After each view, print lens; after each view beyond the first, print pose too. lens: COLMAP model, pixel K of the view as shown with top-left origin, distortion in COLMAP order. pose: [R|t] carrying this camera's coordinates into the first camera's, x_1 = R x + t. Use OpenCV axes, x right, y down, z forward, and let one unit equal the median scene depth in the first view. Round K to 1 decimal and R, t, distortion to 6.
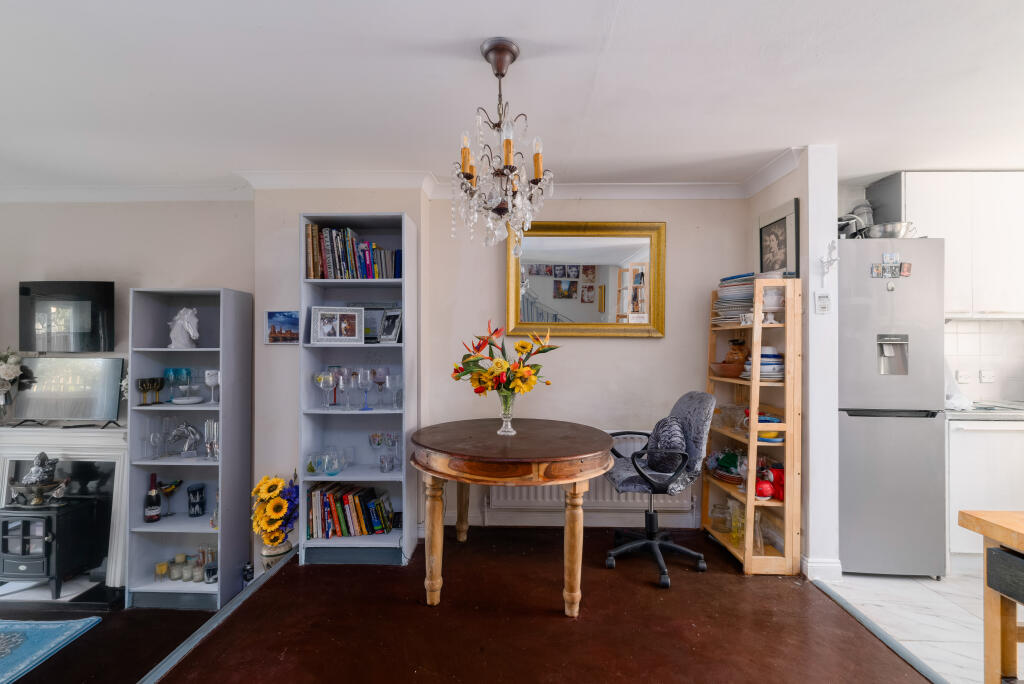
lens RADIAL K [[443.5, 0, 509.9], [0, 443.5, 348.3], [0, 0, 1]] dist [-0.000132, -0.000054]
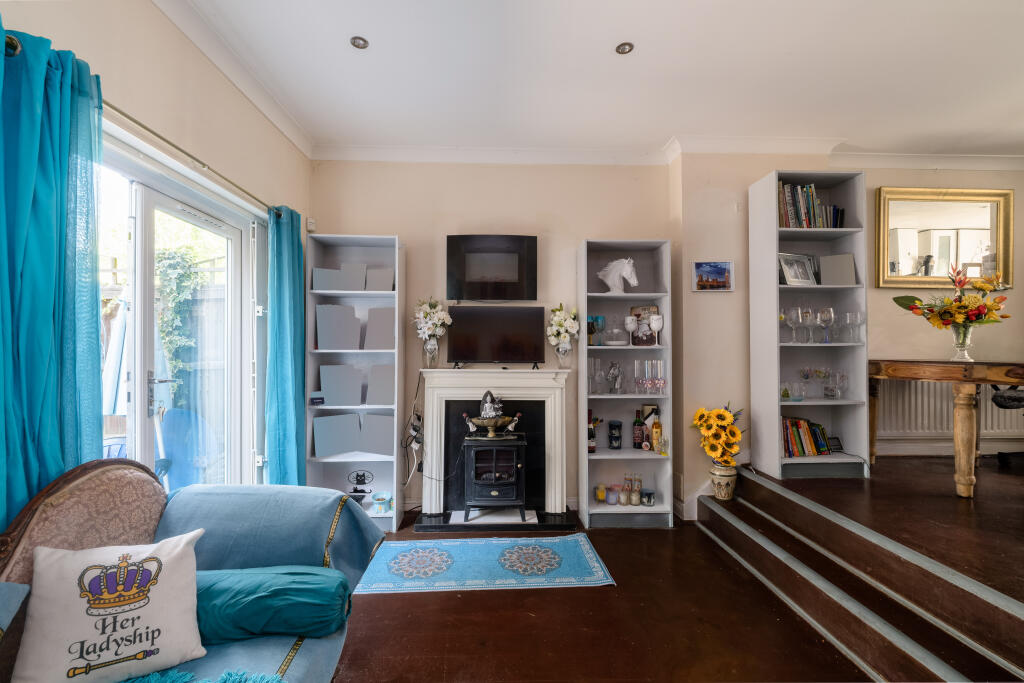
lens RADIAL K [[441.3, 0, 506.4], [0, 441.3, 346.6], [0, 0, 1]] dist [0.000673, -0.000022]
pose [[0.998665, -0.004117, 0.051489, -1.124430], [0.004128, 0.999991, -0.000103, 0.132669], [-0.051488, 0.000316, 0.998674, -0.088983]]
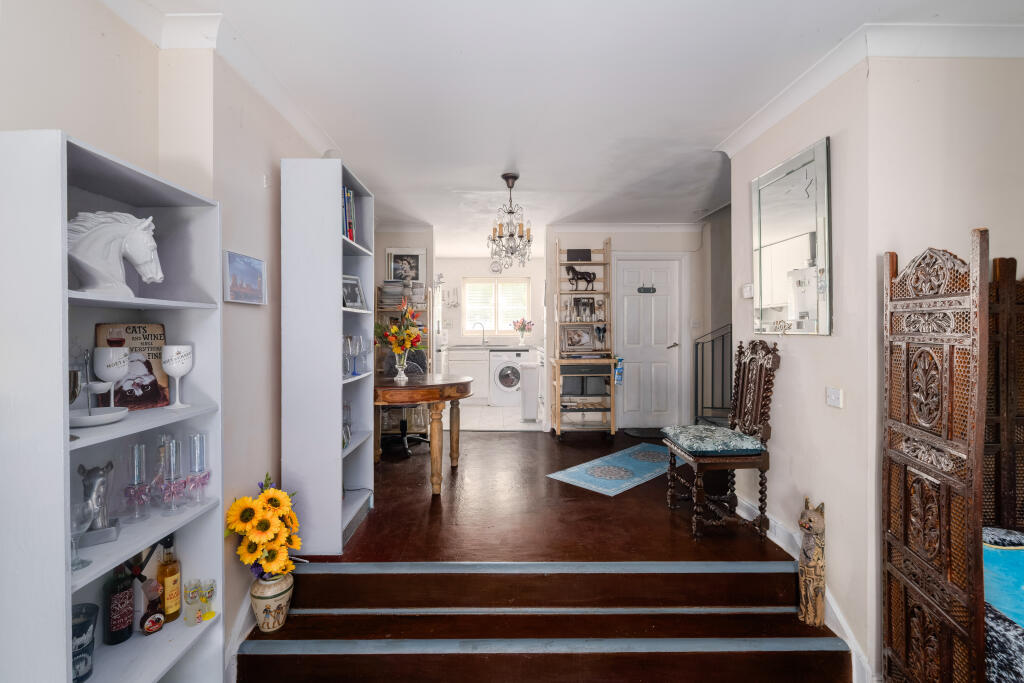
lens RADIAL K [[441.3, 0, 504.6], [0, 441.3, 333.0], [0, 0, 1]] dist [0.000673, -0.000022]
pose [[-0.029278, -0.004816, 0.999560, -1.253154], [0.000236, 0.999988, 0.004825, 0.034488], [-0.999571, 0.000377, -0.029276, 0.640582]]
